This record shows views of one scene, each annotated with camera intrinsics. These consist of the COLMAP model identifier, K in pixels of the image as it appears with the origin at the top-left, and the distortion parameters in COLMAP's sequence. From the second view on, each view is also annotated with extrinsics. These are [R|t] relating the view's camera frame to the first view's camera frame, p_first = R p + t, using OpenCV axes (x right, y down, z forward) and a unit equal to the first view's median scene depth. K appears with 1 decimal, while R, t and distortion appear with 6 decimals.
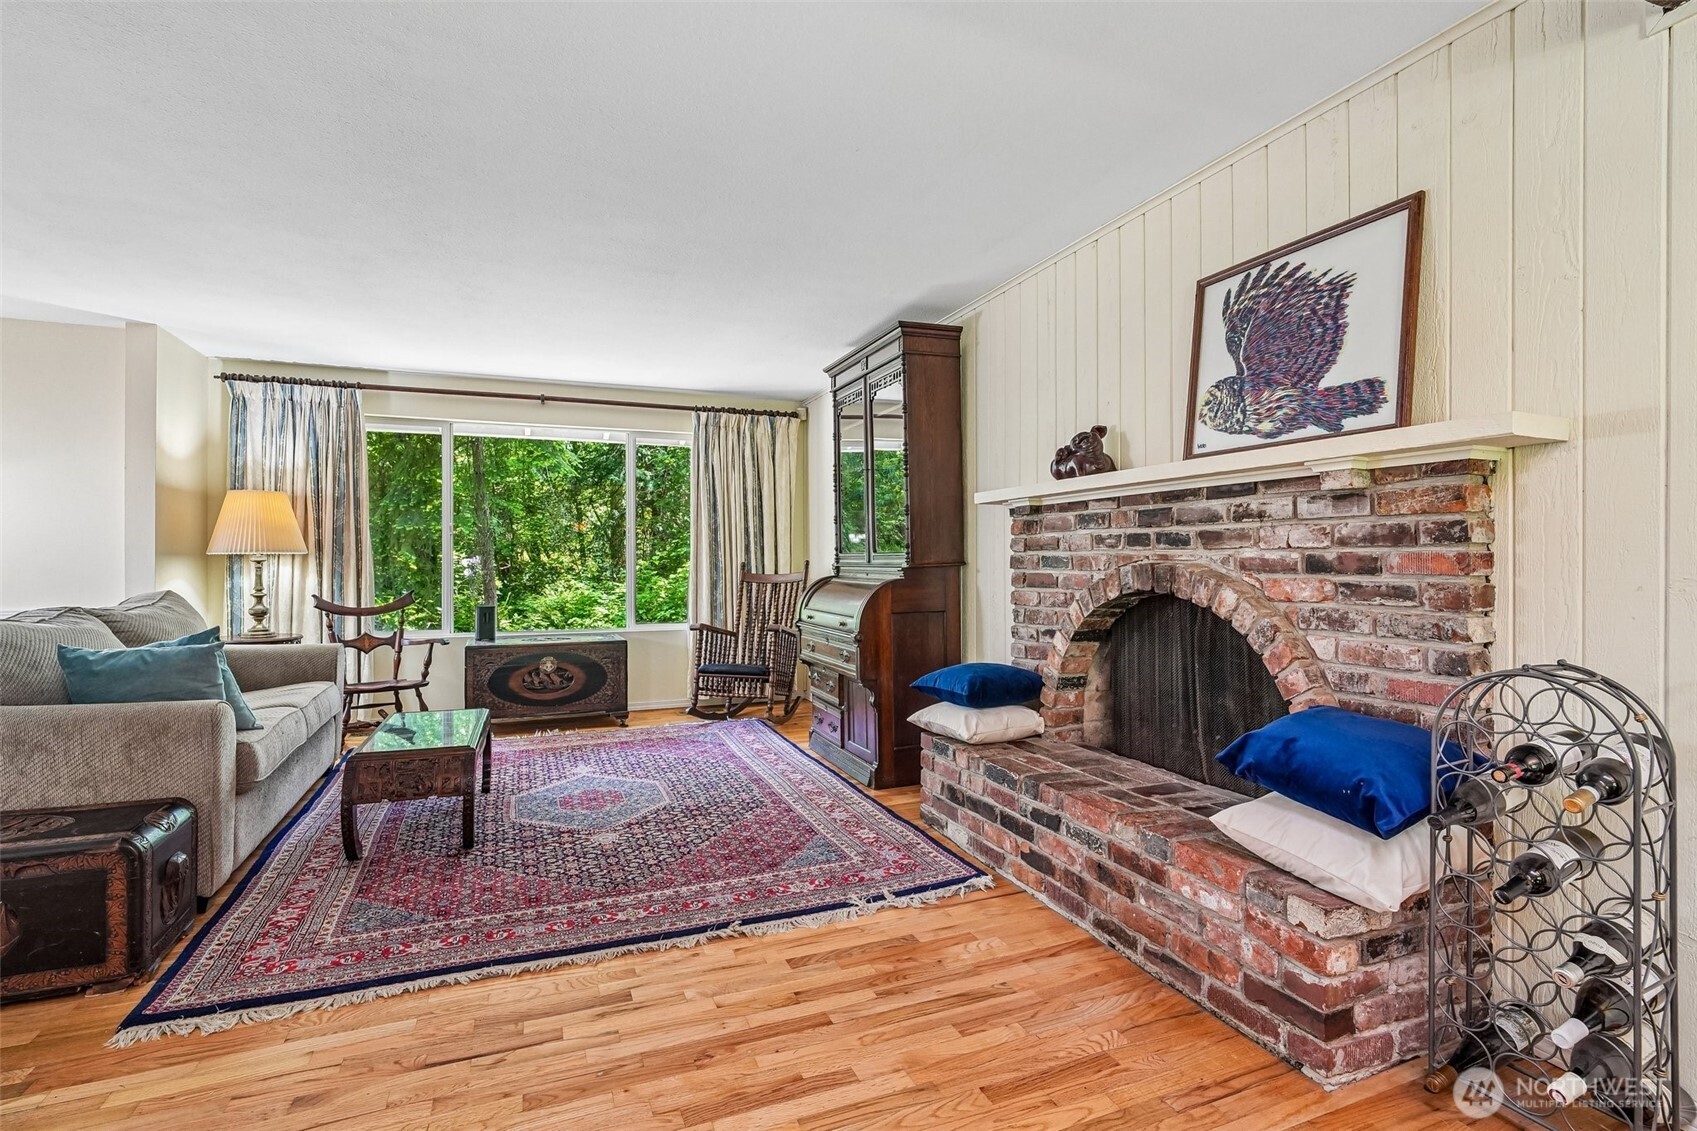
lens RADIAL K [[799.8, 0, 857.8], [0, 799.8, 564.1], [0, 0, 1]] dist [-0.007973, 0.000206]
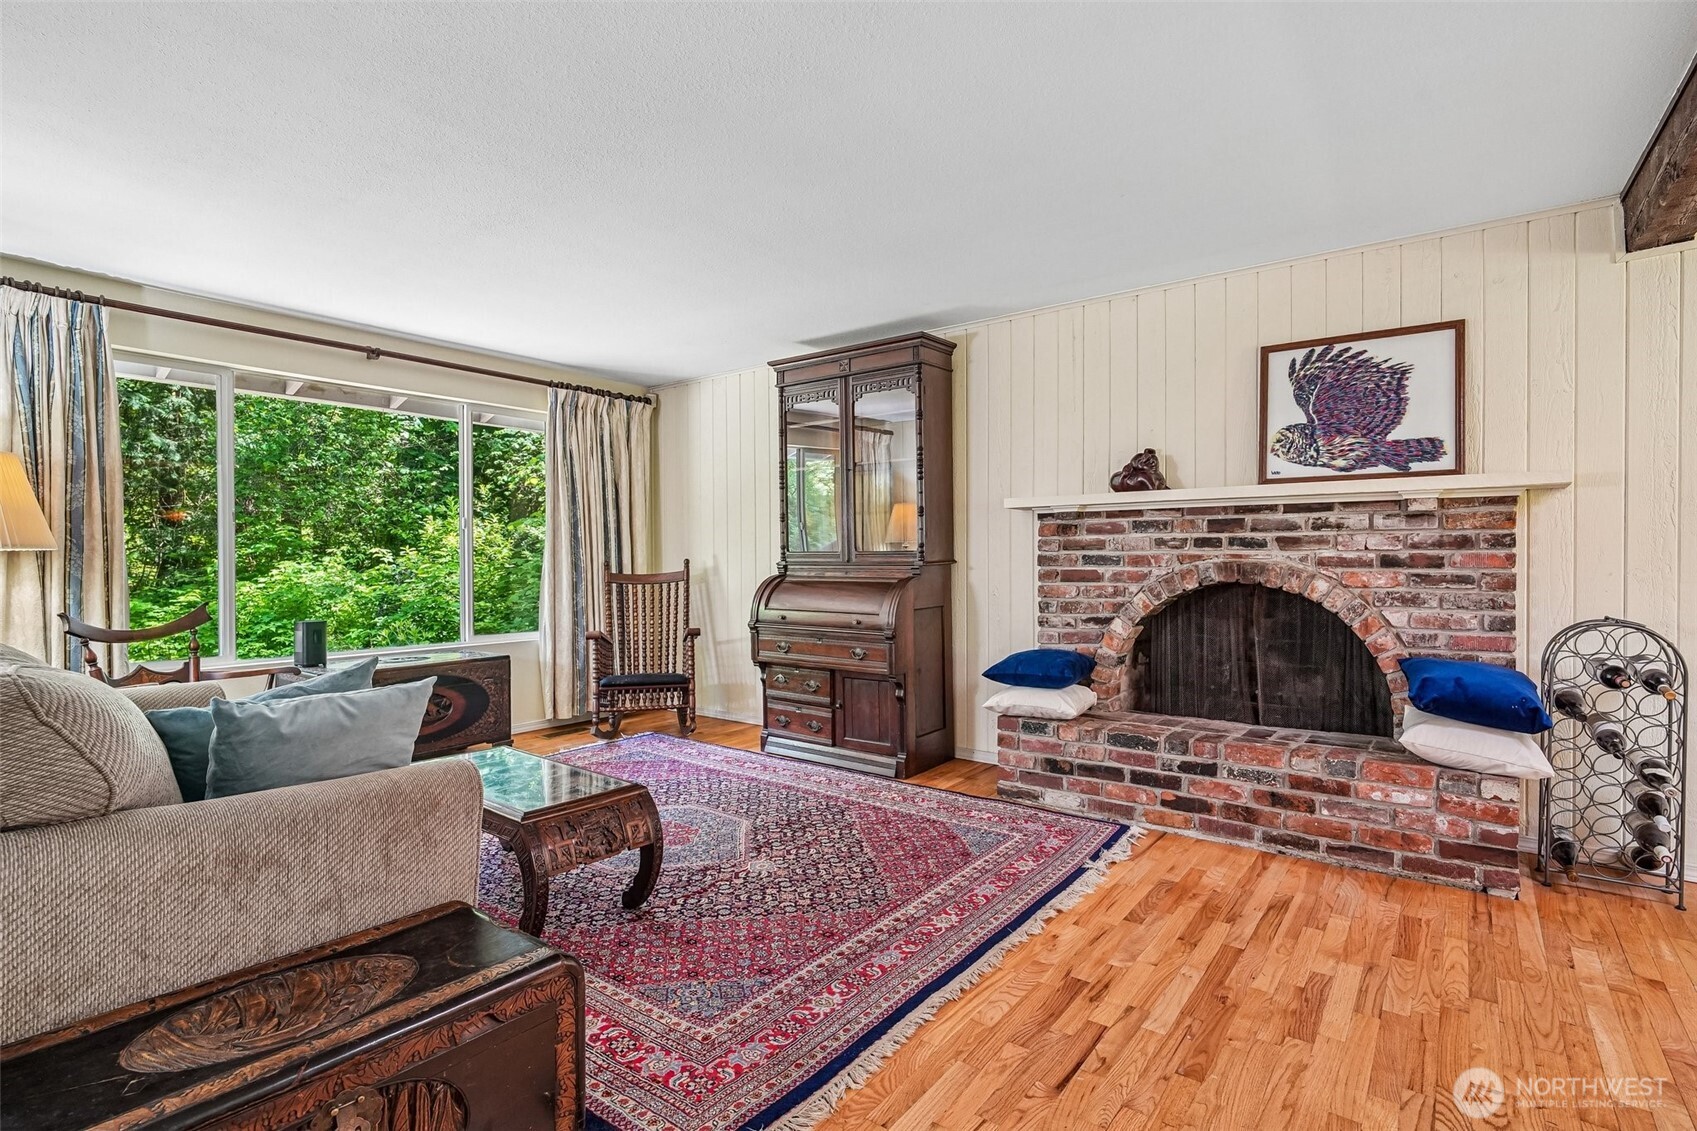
lens RADIAL K [[799.8, 0, 861.4], [0, 799.8, 564.6], [0, 0, 1]] dist [-0.007973, 0.000206]
pose [[0.862486, -0.005756, 0.506048, -0.826502], [0.003842, 0.999981, 0.004825, -0.003745], [-0.506066, -0.002217, 0.862492, 0.196989]]
